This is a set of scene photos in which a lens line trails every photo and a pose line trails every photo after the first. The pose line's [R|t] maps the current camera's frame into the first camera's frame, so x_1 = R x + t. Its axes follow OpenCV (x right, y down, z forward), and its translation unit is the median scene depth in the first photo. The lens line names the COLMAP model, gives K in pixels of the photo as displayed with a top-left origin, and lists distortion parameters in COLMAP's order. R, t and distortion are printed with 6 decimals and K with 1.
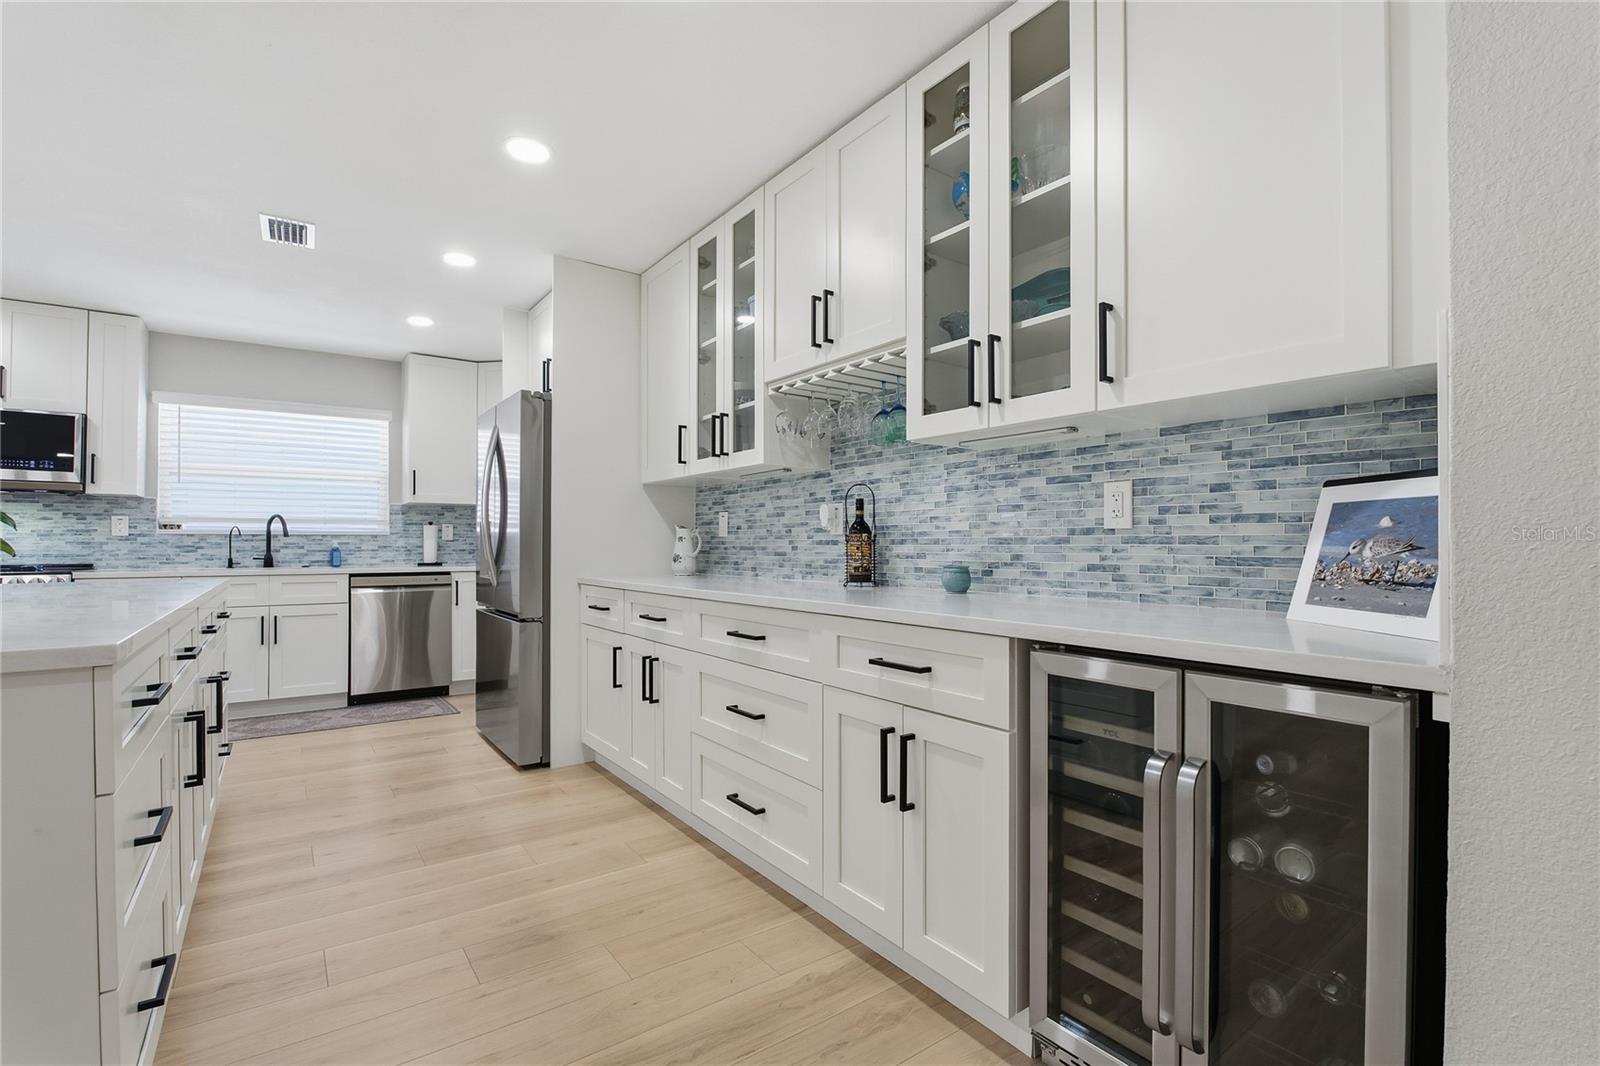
lens RADIAL K [[728.6, 0, 792.0], [0, 728.6, 535.4], [0, 0, 1]] dist [-0.012247, -0.000603]
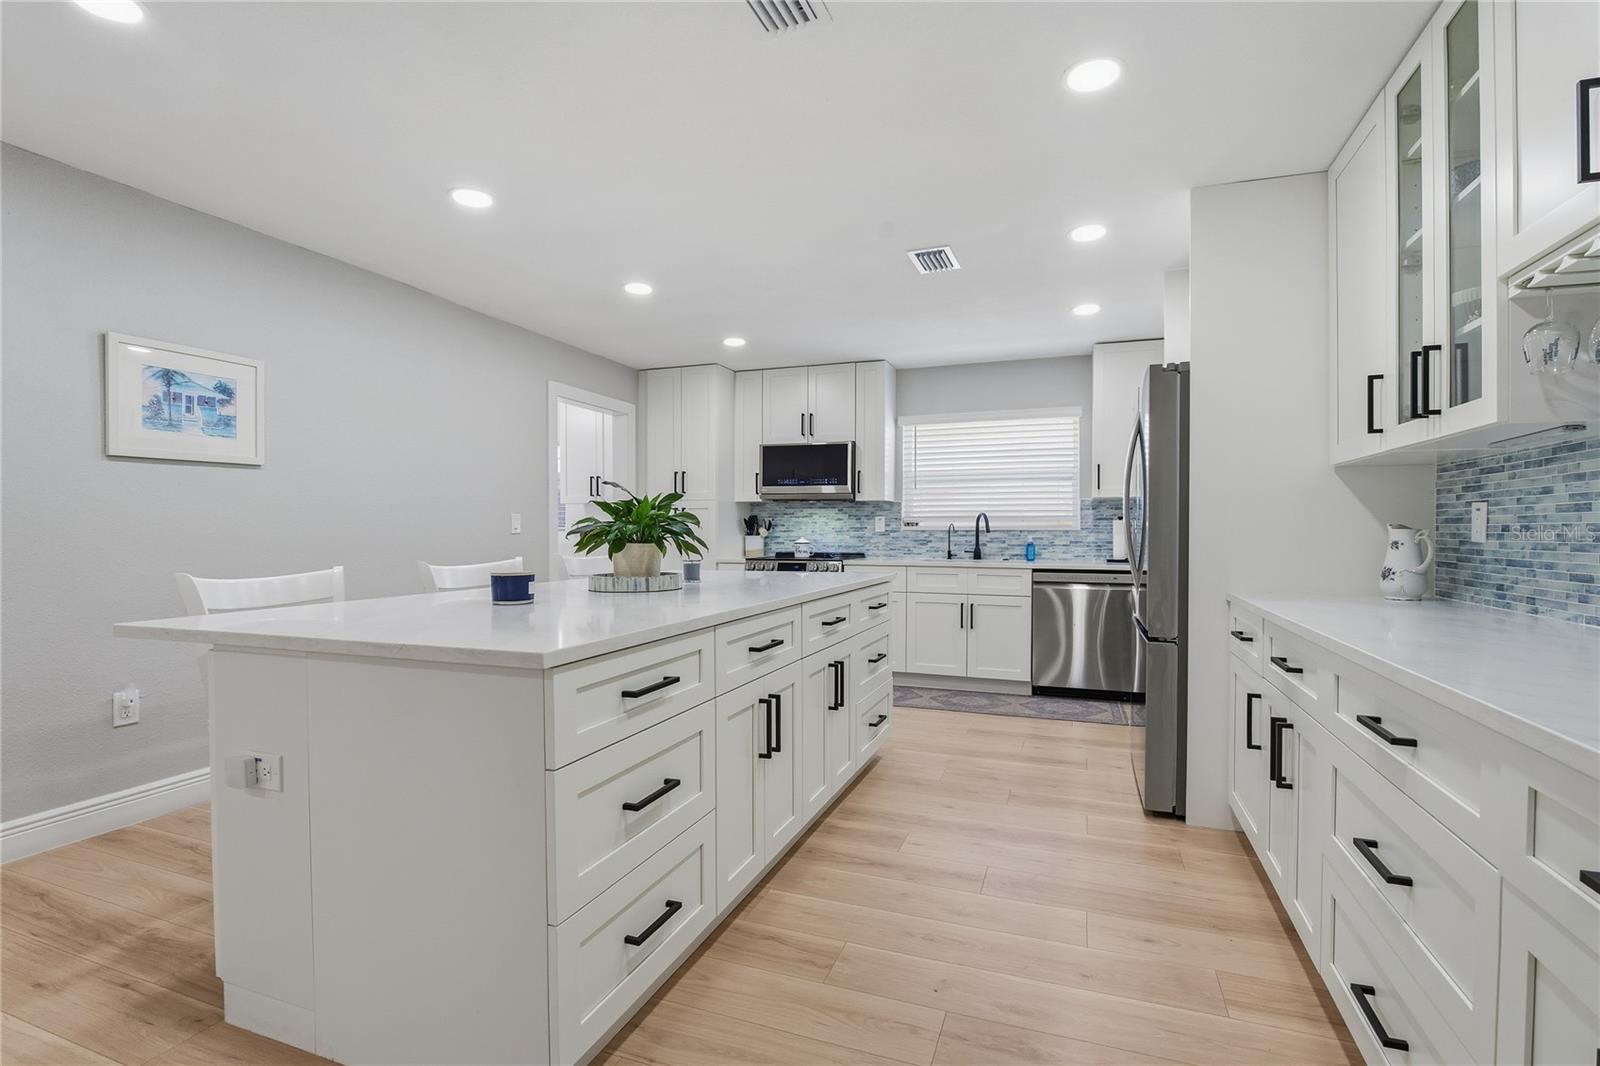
lens RADIAL K [[728.6, 0, 798.0], [0, 728.6, 534.4], [0, 0, 1]] dist [-0.012247, -0.000603]
pose [[0.559147, 0.007647, -0.829033, 0.096348], [0.006700, 0.999883, 0.013742, -0.018350], [0.829041, -0.013238, 0.559031, 0.189198]]
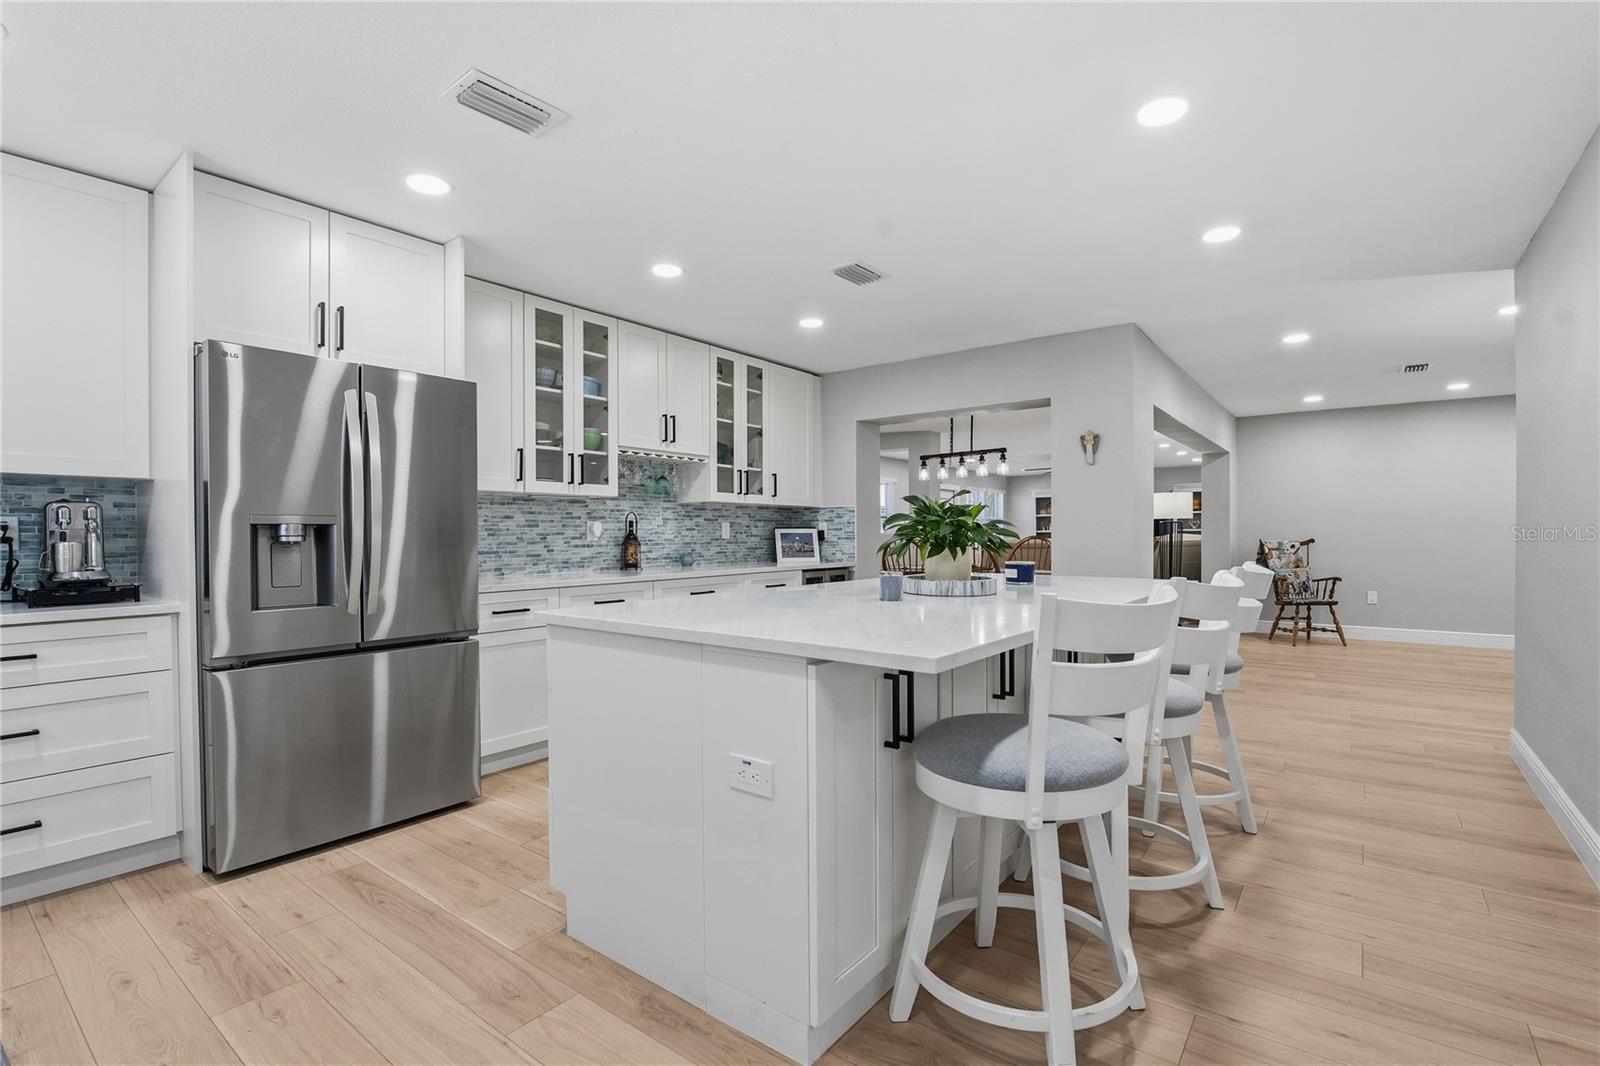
lens RADIAL K [[728.6, 0, 809.7], [0, 728.6, 538.3], [0, 0, 1]] dist [-0.012247, -0.000603]
pose [[-0.291924, -0.005885, 0.956424, -1.339905], [-0.006817, 0.999968, 0.004072, -0.013661], [-0.956417, -0.005332, -0.291955, 0.853326]]
